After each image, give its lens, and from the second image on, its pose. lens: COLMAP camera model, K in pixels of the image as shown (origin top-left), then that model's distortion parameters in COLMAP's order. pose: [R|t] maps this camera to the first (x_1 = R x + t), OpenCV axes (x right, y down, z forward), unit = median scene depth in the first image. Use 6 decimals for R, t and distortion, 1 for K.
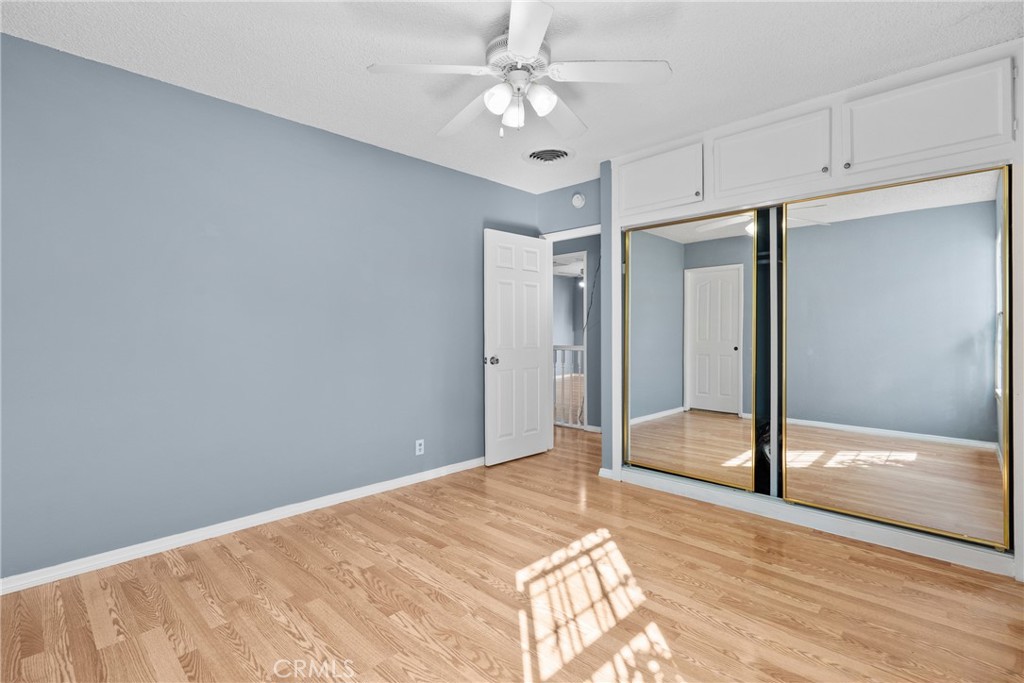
lens RADIAL K [[473.0, 0, 510.1], [0, 473.0, 335.9], [0, 0, 1]] dist [-0.001433, 0.001015]
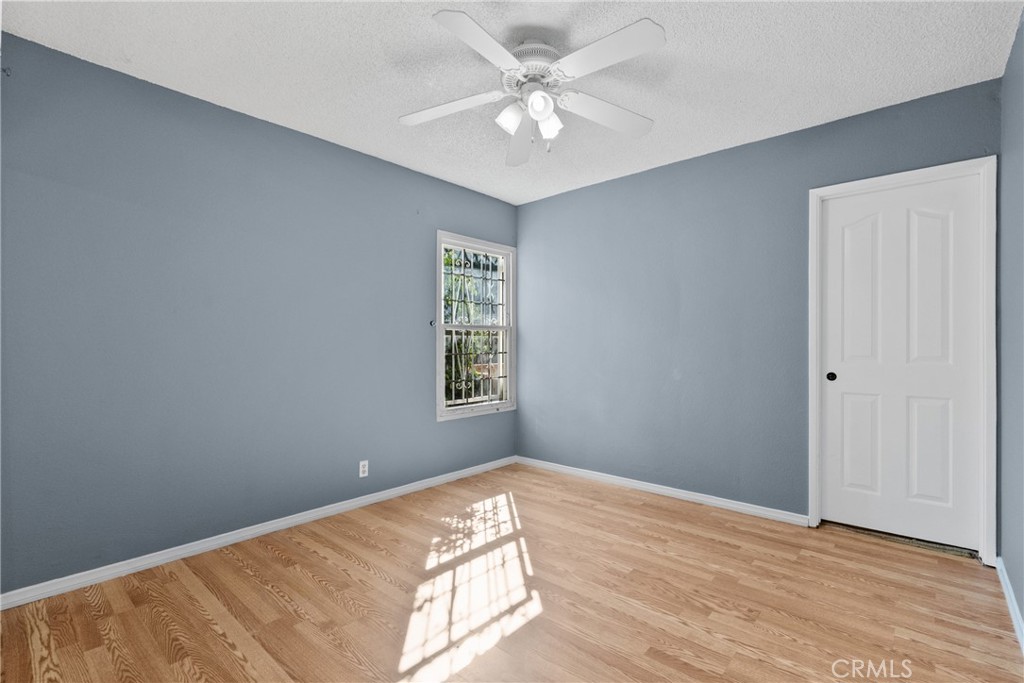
lens RADIAL K [[473.0, 0, 510.1], [0, 473.0, 335.9], [0, 0, 1]] dist [-0.001433, 0.001015]
pose [[-0.998958, -0.007008, -0.045108, 0.127292], [-0.007085, 0.999974, 0.001548, -0.025341], [0.045096, 0.001866, -0.998981, 2.068922]]
